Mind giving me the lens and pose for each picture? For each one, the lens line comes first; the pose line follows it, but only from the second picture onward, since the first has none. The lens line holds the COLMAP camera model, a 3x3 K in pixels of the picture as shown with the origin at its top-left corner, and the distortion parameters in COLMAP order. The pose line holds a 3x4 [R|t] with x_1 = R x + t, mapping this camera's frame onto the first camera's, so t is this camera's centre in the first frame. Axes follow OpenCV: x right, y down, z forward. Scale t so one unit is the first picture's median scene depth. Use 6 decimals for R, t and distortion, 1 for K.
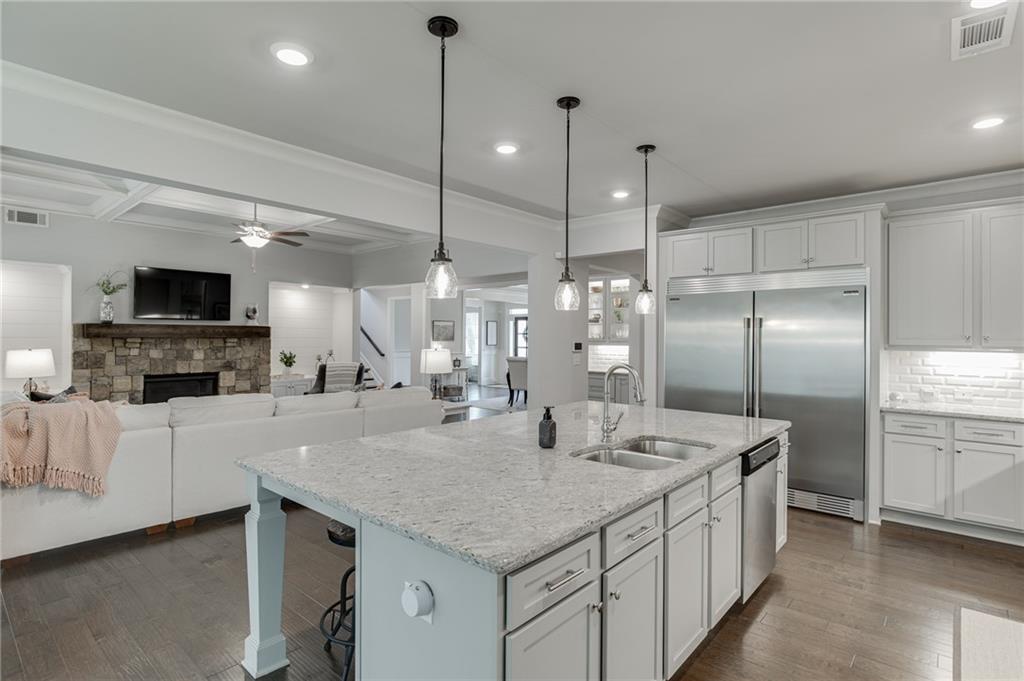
lens RADIAL K [[529.1, 0, 510.7], [0, 529.1, 334.0], [0, 0, 1]] dist [-0.003554, 0.000022]
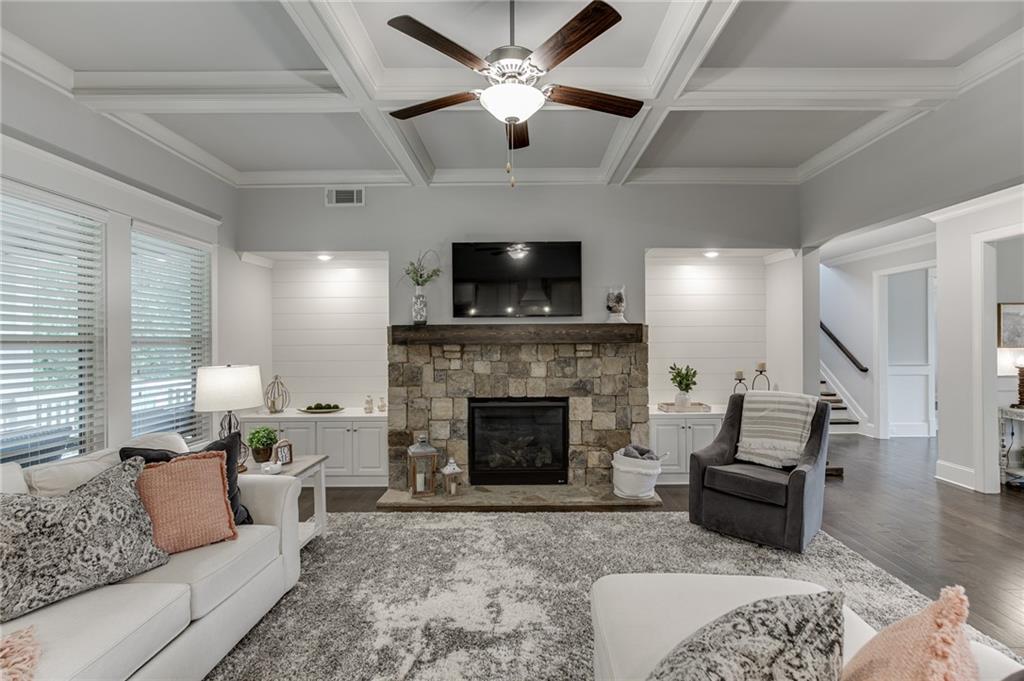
lens RADIAL K [[466.7, 0, 523.7], [0, 466.7, 340.7], [0, 0, 1]] dist [-0.008175, 0.002368]
pose [[0.662240, -0.007349, -0.749256, -0.166916], [0.013142, 0.999912, 0.001808, 0.002027], [0.749177, -0.011044, 0.662278, 0.594539]]
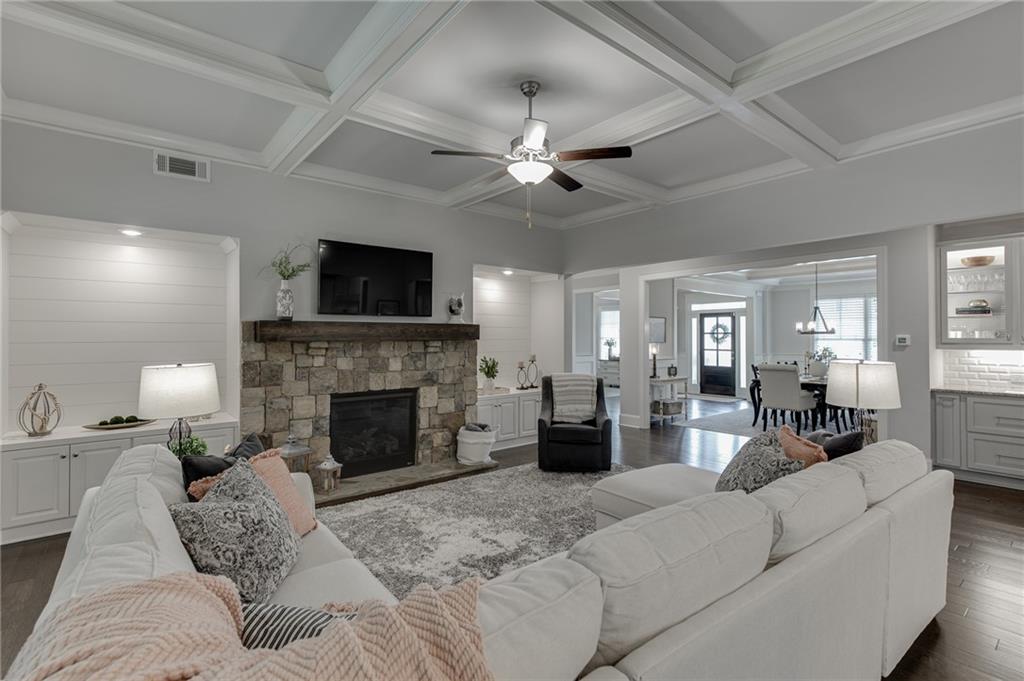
lens RADIAL K [[481.7, 0, 506.4], [0, 481.7, 332.5], [0, 0, 1]] dist [-0.001925, 0.000712]
pose [[0.985884, -0.006528, -0.167302, -0.325668], [0.005812, 0.999972, -0.004767, 0.000089], [0.167328, 0.003727, 0.985894, 0.371701]]
